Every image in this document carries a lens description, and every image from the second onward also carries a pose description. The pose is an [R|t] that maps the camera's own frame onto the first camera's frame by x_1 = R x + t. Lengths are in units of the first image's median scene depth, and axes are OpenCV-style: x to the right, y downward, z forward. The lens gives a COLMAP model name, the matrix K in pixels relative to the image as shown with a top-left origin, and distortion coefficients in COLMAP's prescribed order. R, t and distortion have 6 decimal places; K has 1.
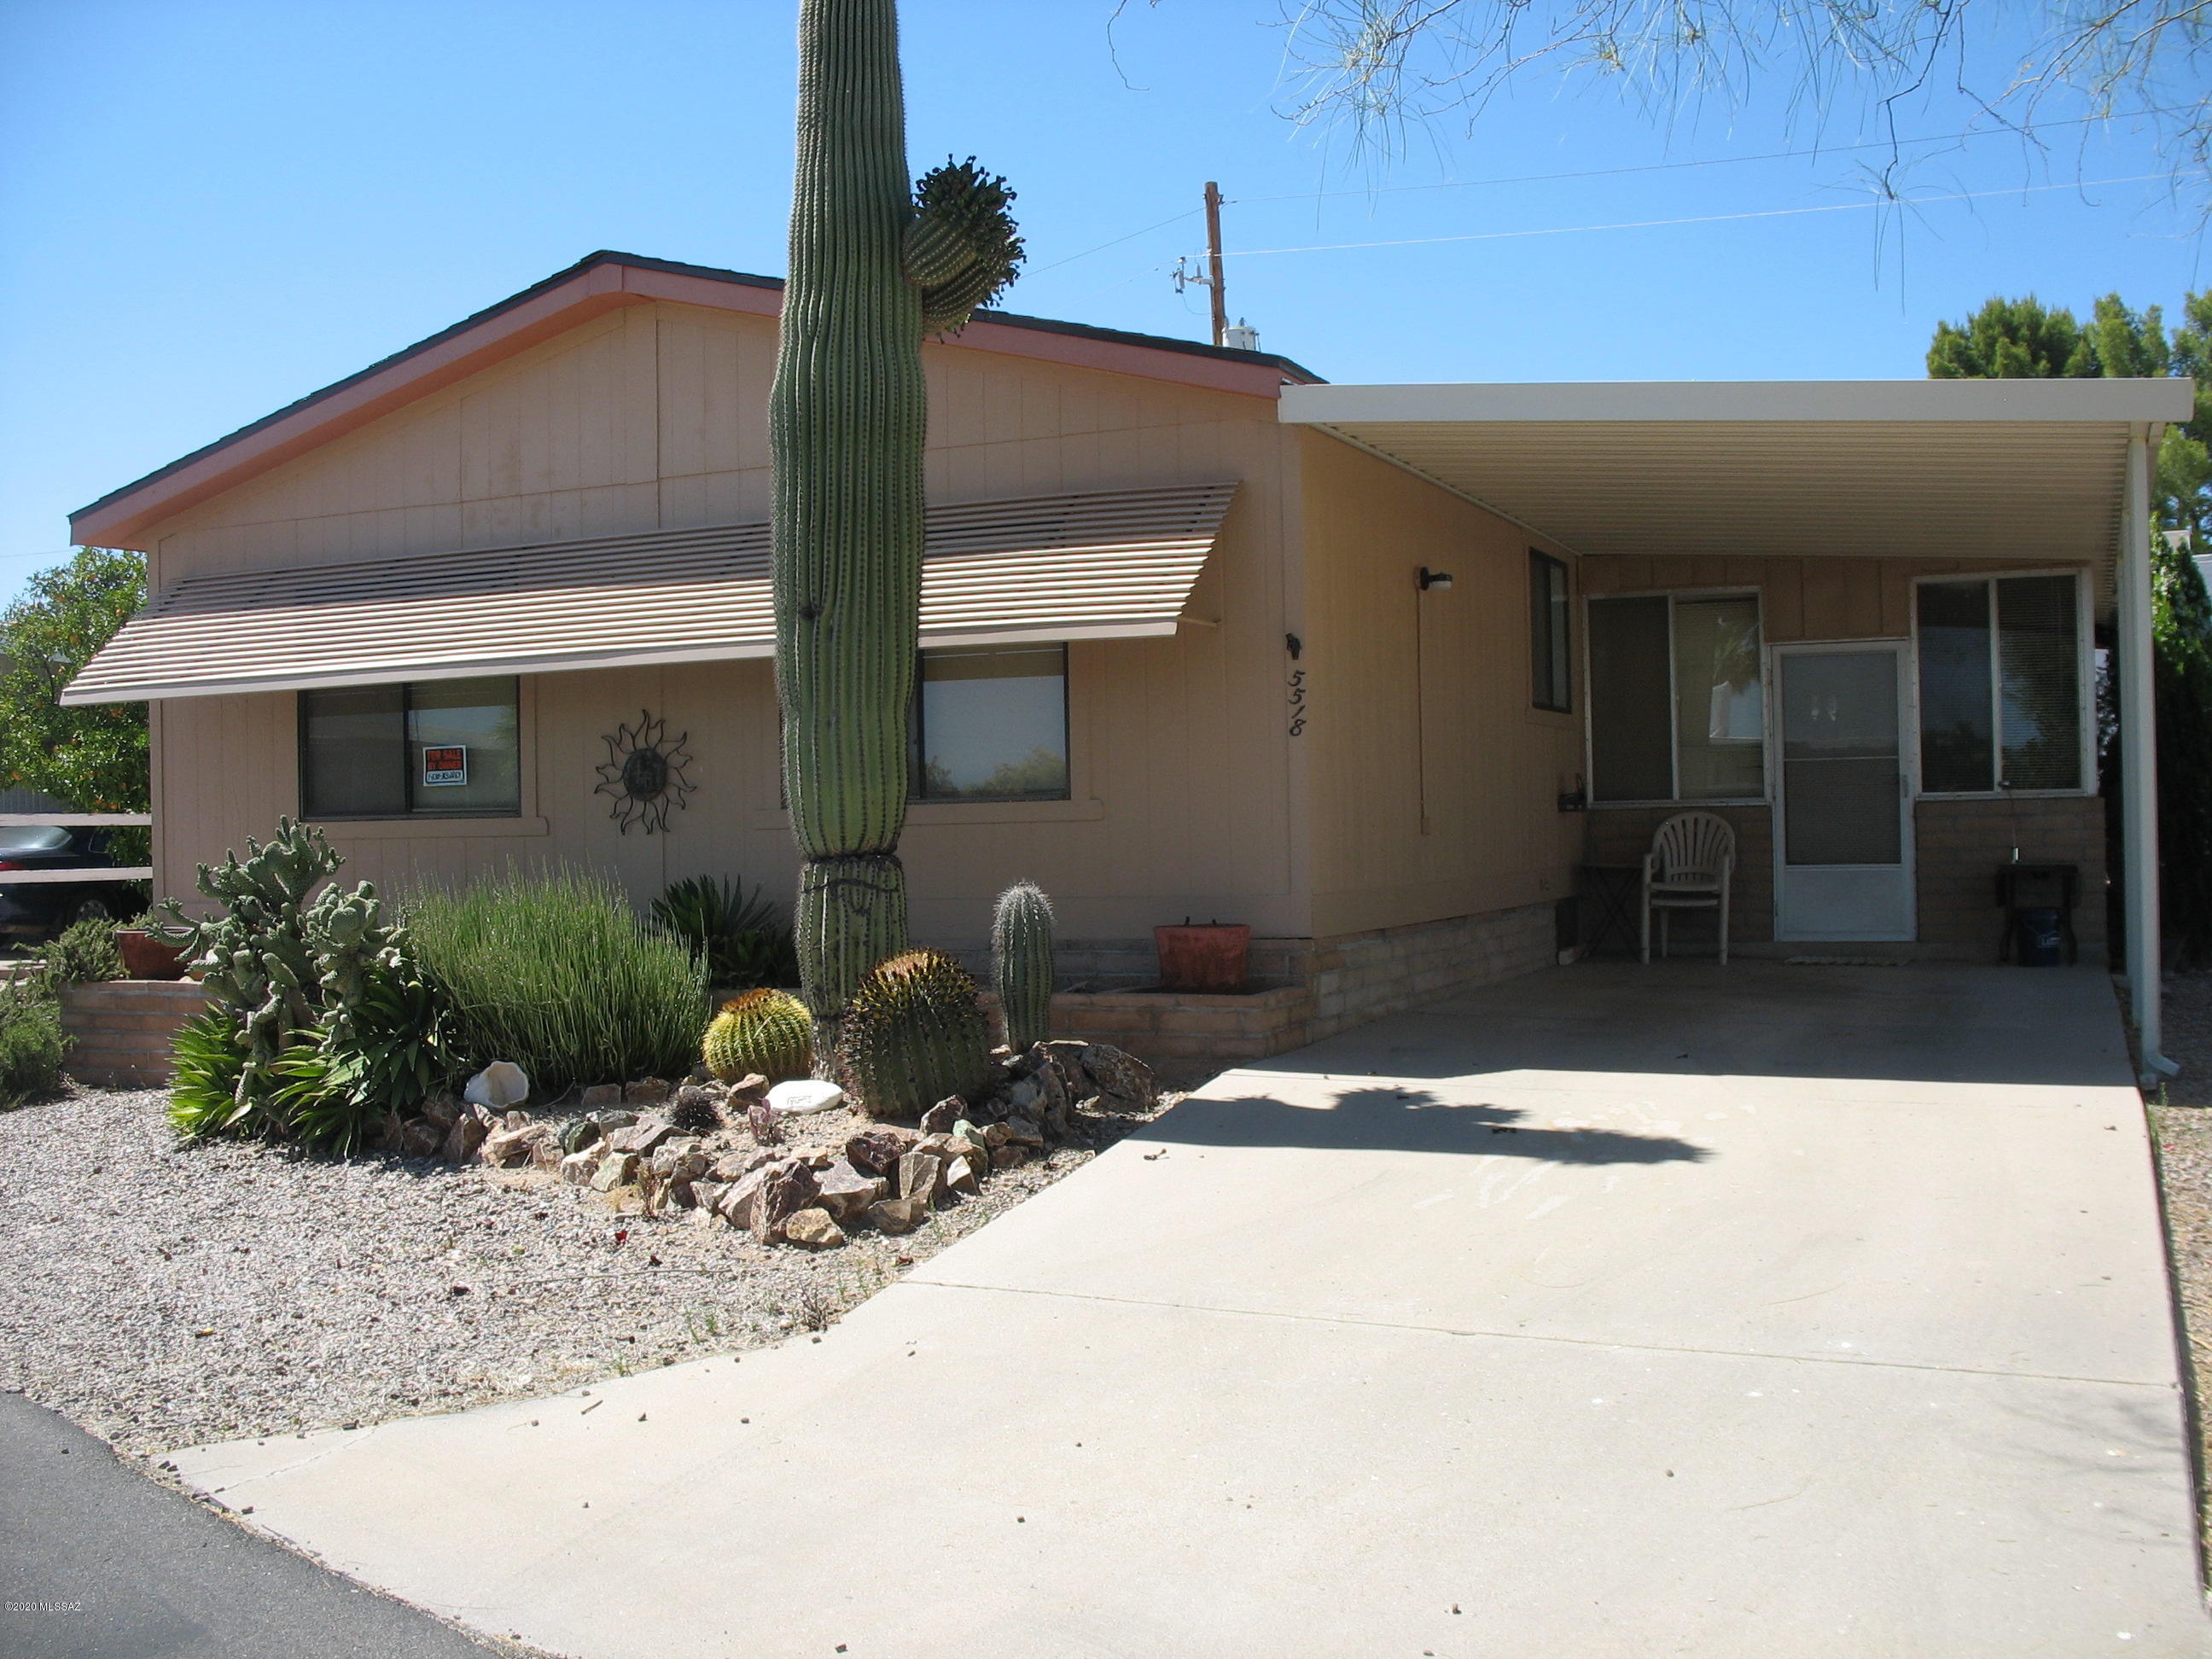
lens RADIAL K [[2271.7, 0, 1114.2], [0, 2271.7, 838.3], [0, 0, 1]] dist [-0.200048, 0.214119]
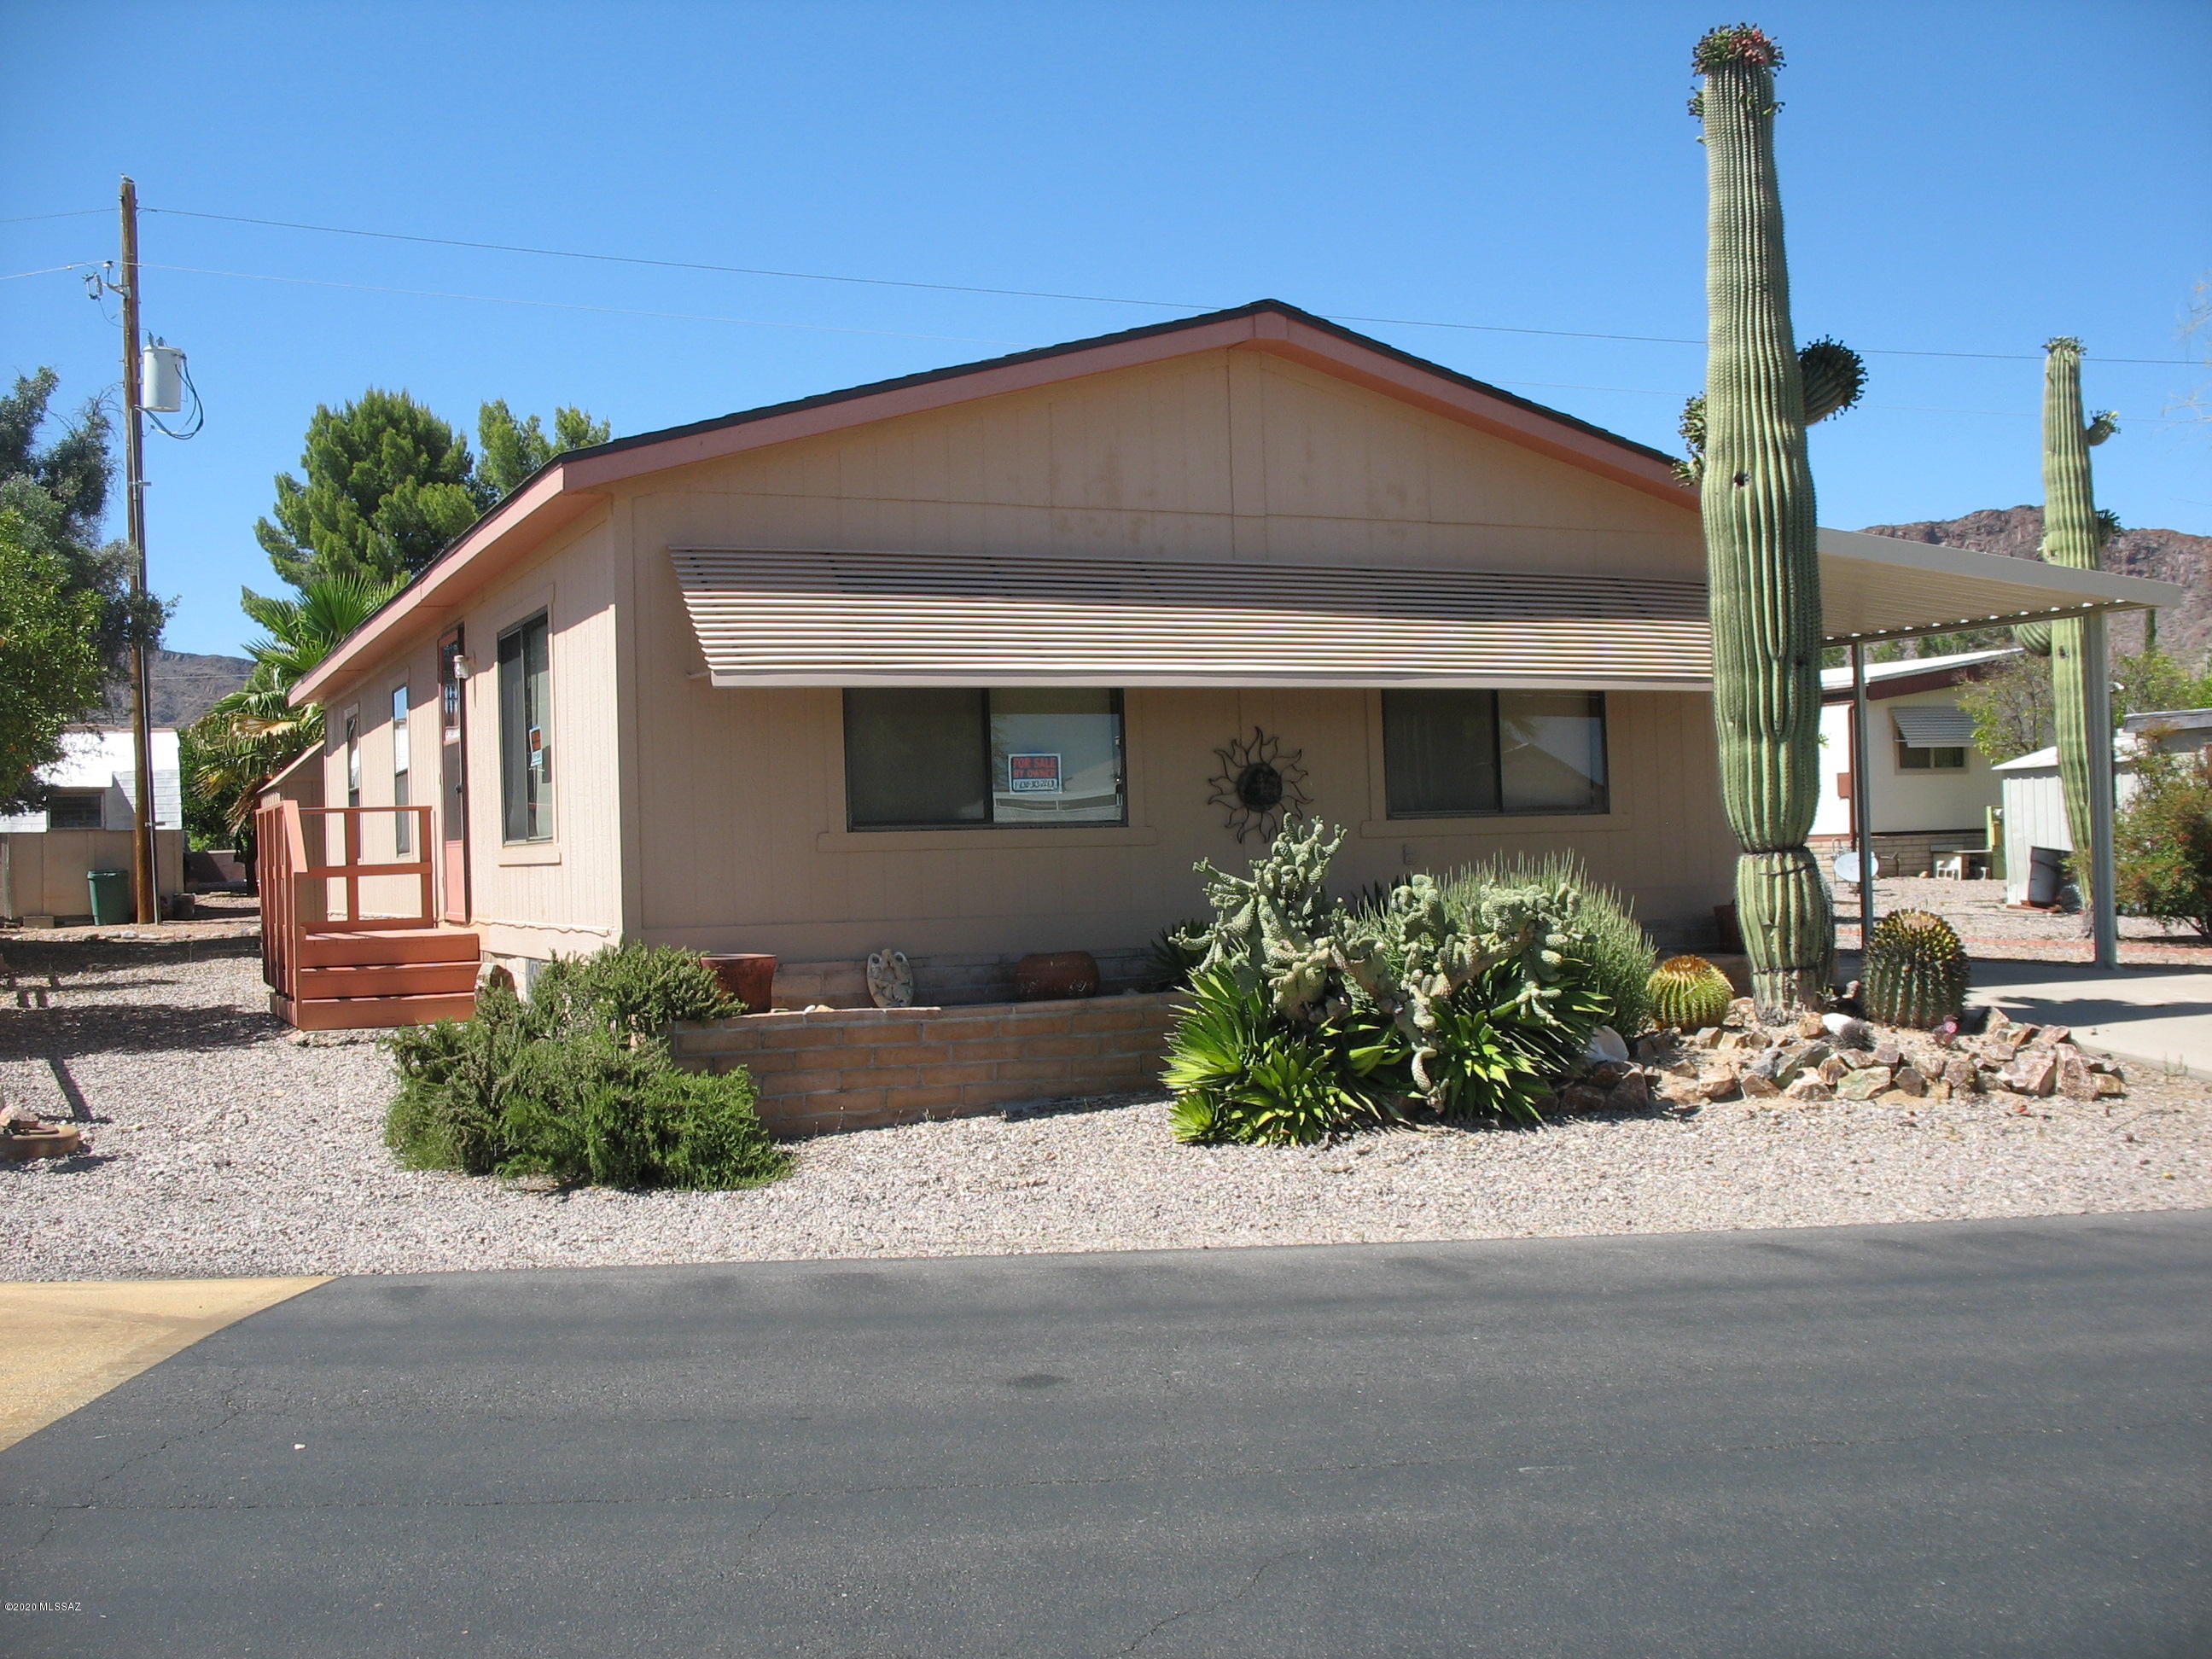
lens RADIAL K [[2271.7, 0, 1114.2], [0, 2271.7, 838.3], [0, 0, 1]] dist [-0.200048, 0.214119]
pose [[0.671374, 0.007557, 0.741080, -1.034801], [0.019866, 0.999405, -0.028188, 0.024685], [-0.740852, 0.033647, 0.670824, 0.319464]]
